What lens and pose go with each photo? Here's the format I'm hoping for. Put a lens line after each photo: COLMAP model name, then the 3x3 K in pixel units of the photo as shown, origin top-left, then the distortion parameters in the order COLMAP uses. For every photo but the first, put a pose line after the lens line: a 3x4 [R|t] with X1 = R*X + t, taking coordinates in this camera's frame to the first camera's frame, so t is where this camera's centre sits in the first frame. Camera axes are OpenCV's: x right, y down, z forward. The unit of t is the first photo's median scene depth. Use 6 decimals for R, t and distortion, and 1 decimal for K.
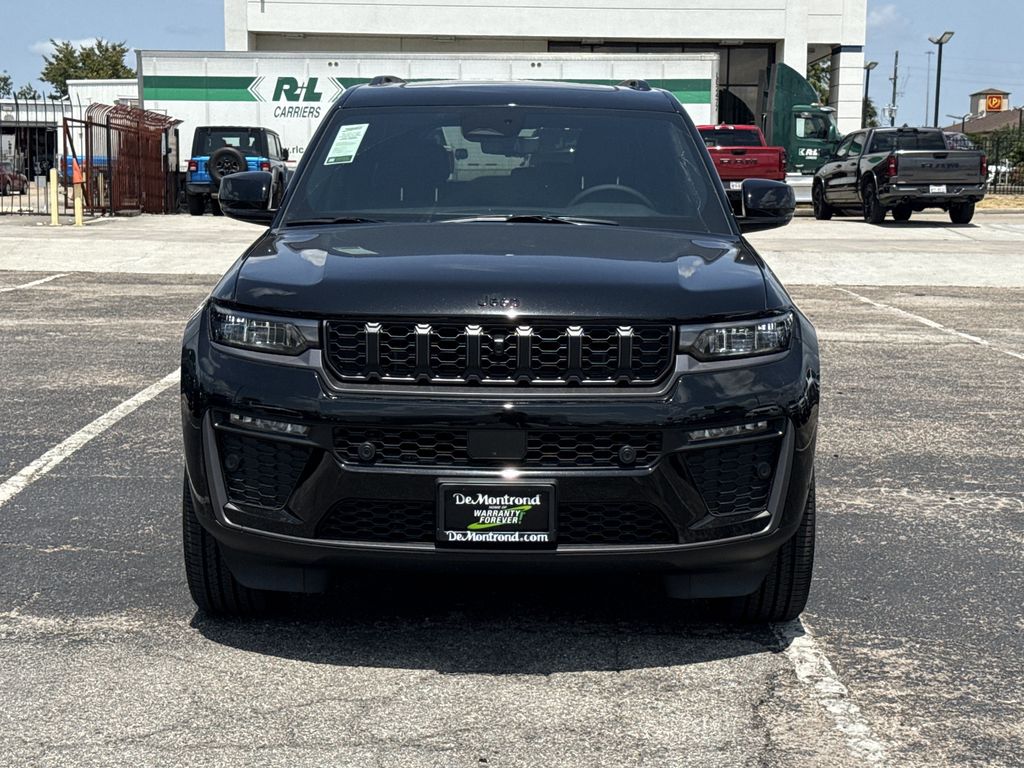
lens RADIAL K [[1727.7, 0, 512.0], [0, 1727.7, 384.0], [0, 0, 1]] dist [0.170130, -0.188505]
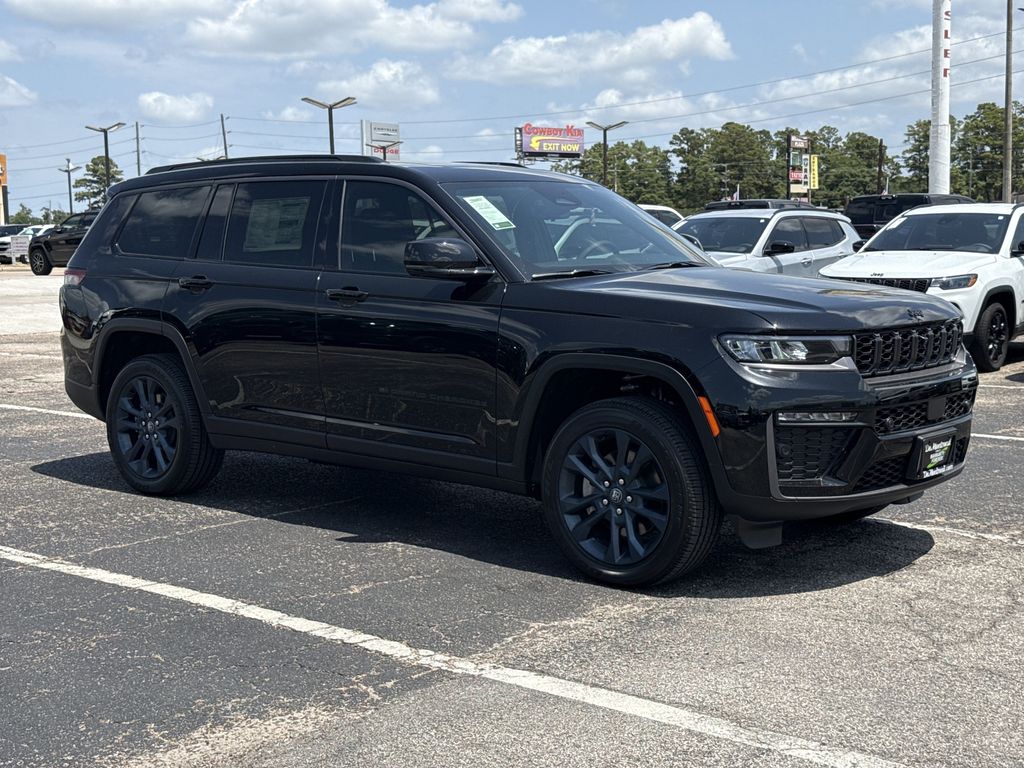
lens RADIAL K [[1564.8, 0, 512.0], [0, 1564.8, 384.0], [0, 0, 1]] dist [0.170182, -0.233330]
pose [[0.638680, -0.106087, 0.762124, -1.202745], [0.115138, 0.992475, 0.041662, -0.079020], [-0.760809, 0.061141, 0.646089, 0.382891]]
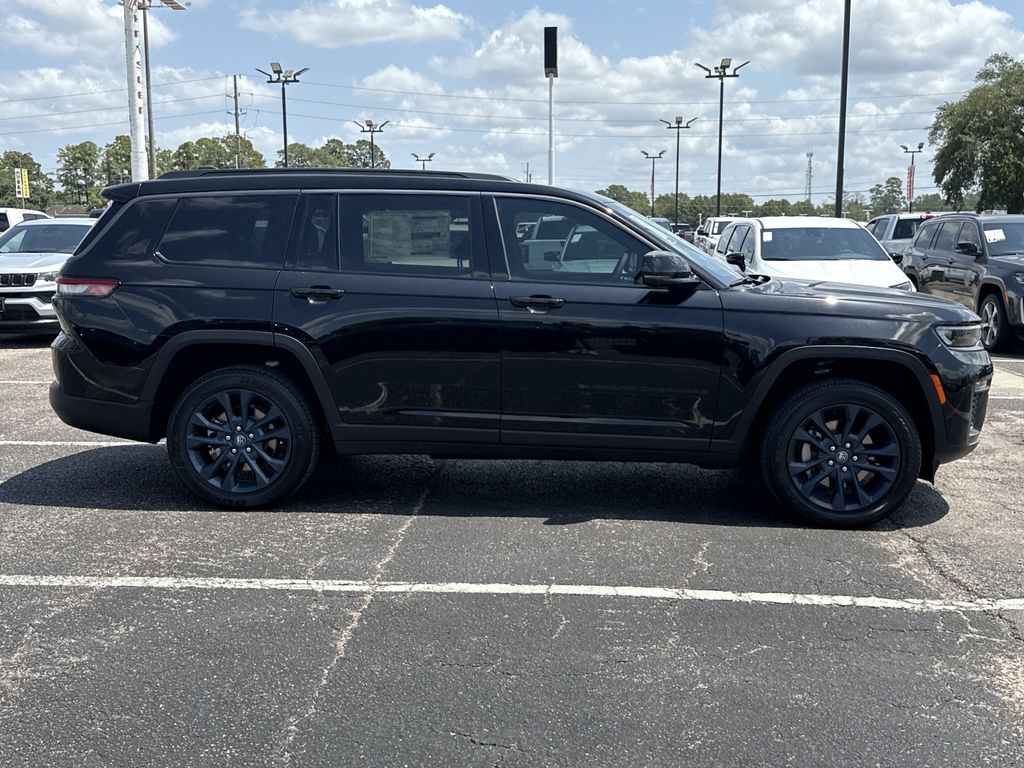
lens RADIAL K [[1193.5, 0, 512.0], [0, 1193.5, 384.0], [0, 0, 1]] dist [0.205381, -0.546434]
pose [[-0.000961, -0.148994, 0.988838, -1.402172], [0.108951, 0.982936, 0.148210, -0.219867], [-0.994047, 0.107877, 0.015288, 1.449809]]
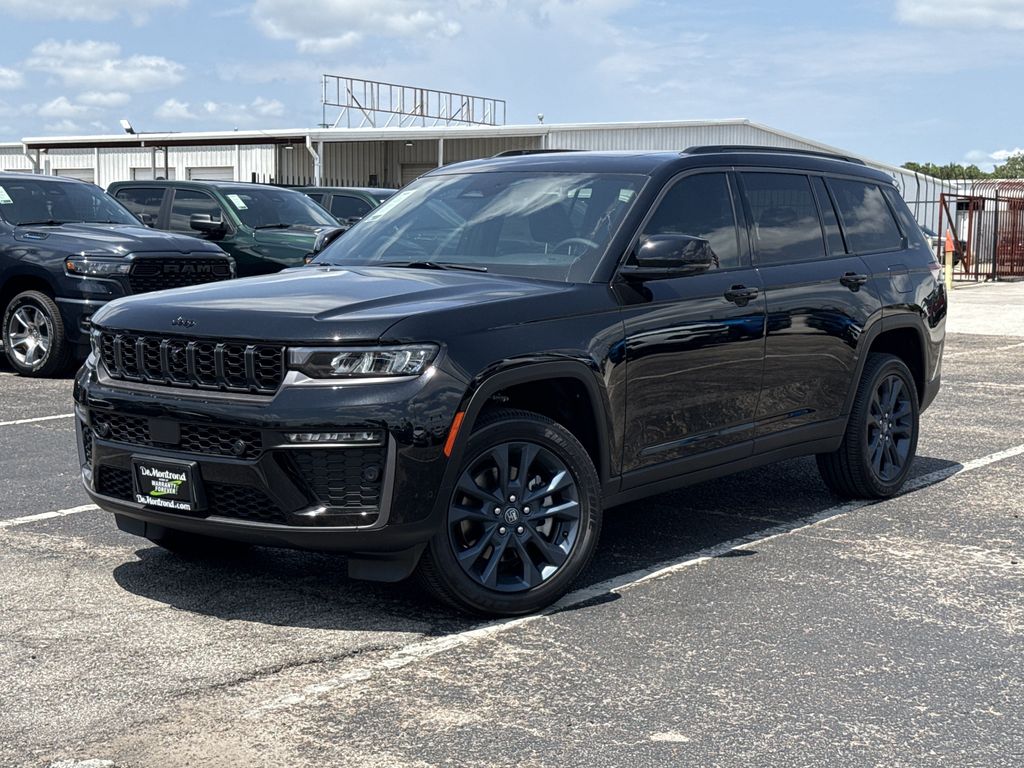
lens RADIAL K [[1564.8, 0, 512.0], [0, 1564.8, 384.0], [0, 0, 1]] dist [0.170182, -0.233330]
pose [[0.797454, 0.050958, -0.601224, 0.866503], [-0.071123, 0.997419, -0.009798, -0.007268], [0.599173, 0.050574, 0.799021, 0.196948]]
